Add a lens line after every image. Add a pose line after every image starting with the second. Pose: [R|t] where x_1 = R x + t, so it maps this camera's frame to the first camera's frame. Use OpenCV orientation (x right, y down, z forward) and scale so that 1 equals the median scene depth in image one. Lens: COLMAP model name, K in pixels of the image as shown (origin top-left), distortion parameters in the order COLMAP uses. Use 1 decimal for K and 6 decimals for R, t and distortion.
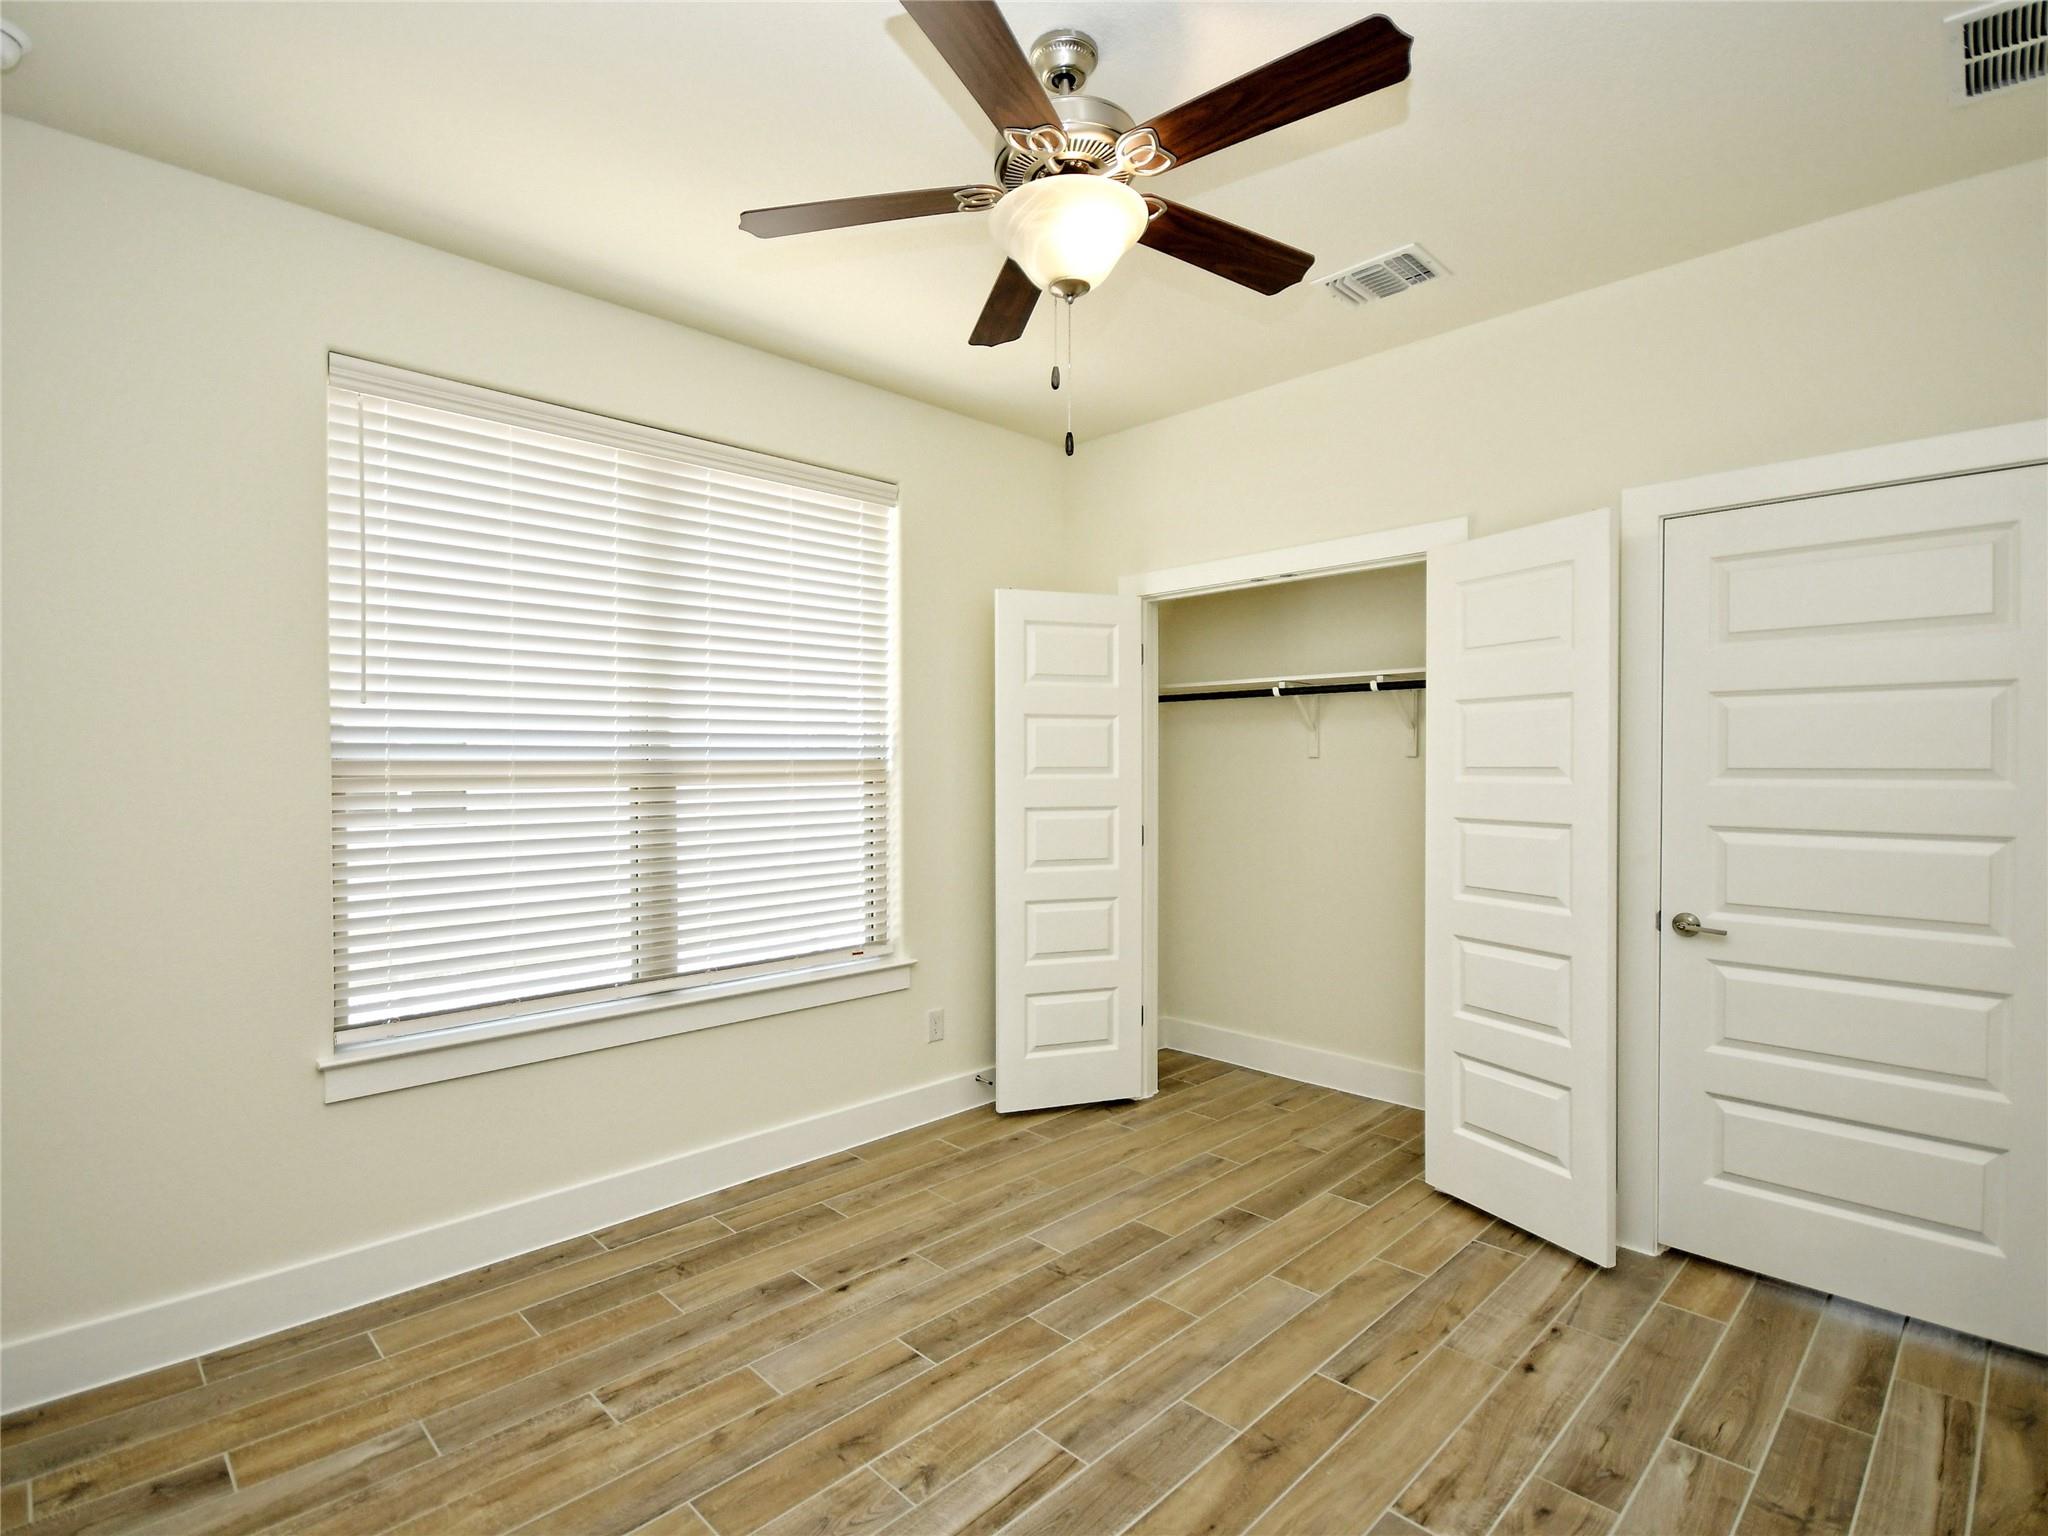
lens RADIAL K [[1002.0, 0, 1018.1], [0, 1002.0, 780.5], [0, 0, 1]] dist [0.000242, -0.002973]
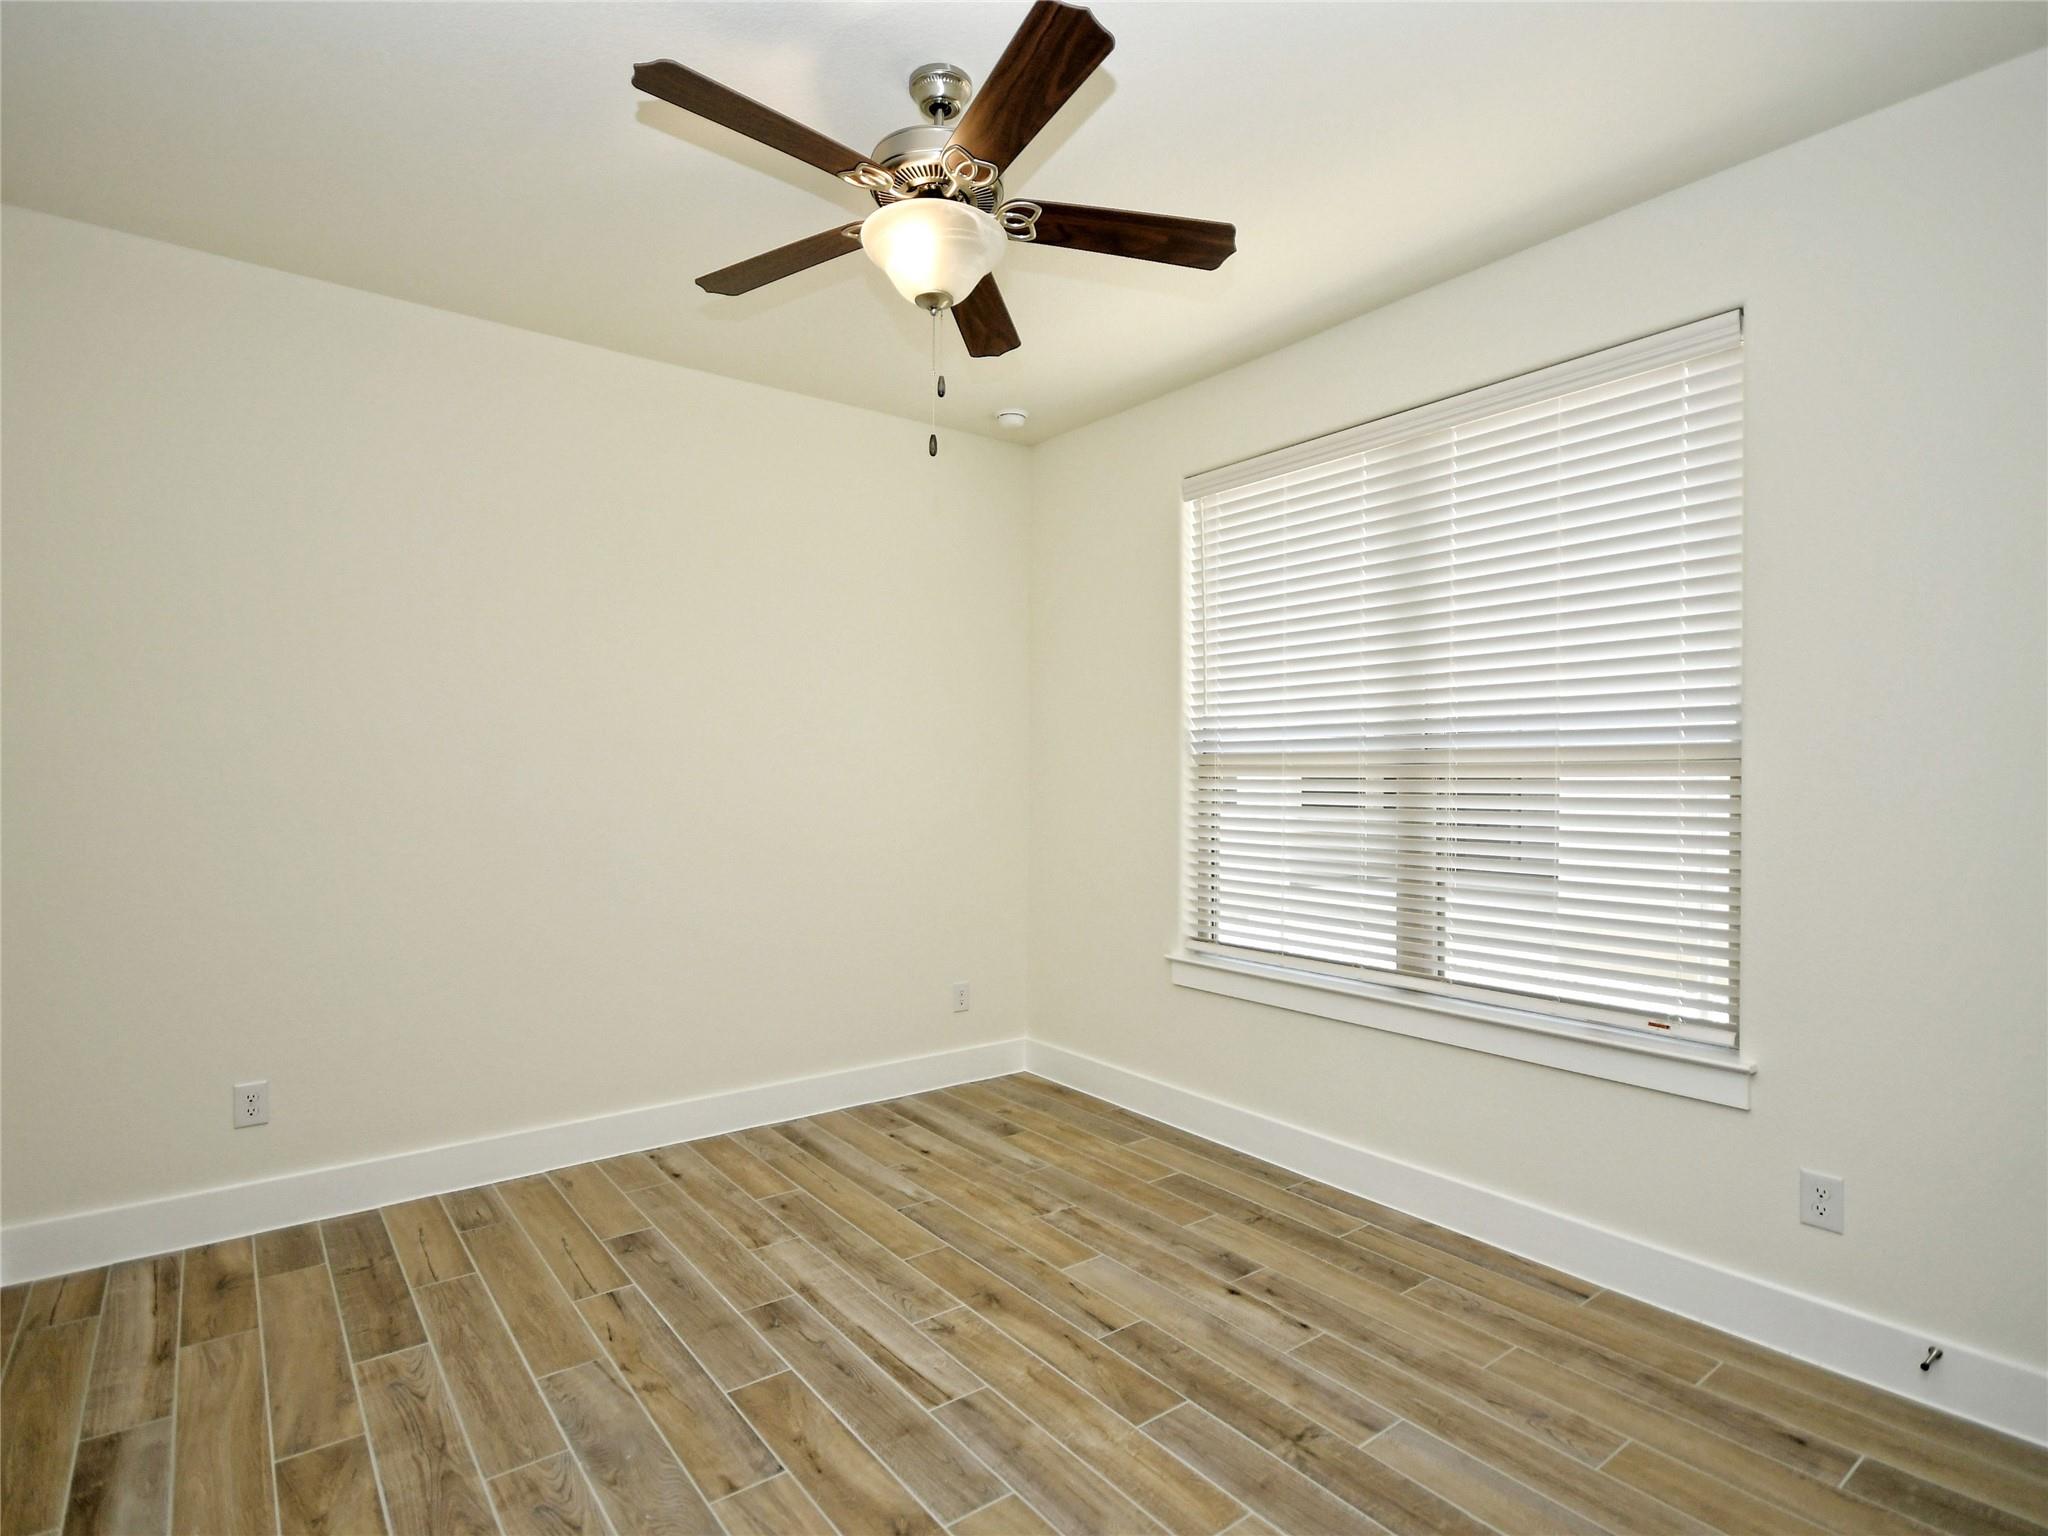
lens RADIAL K [[1061.8, 0, 1007.3], [0, 1061.8, 779.1], [0, 0, 1]] dist [0.009438, -0.002007]
pose [[-0.142434, 0.002053, -0.989802, 0.911950], [-0.015545, 0.999870, 0.004311, 0.012746], [0.989682, 0.016001, -0.142383, 0.967239]]
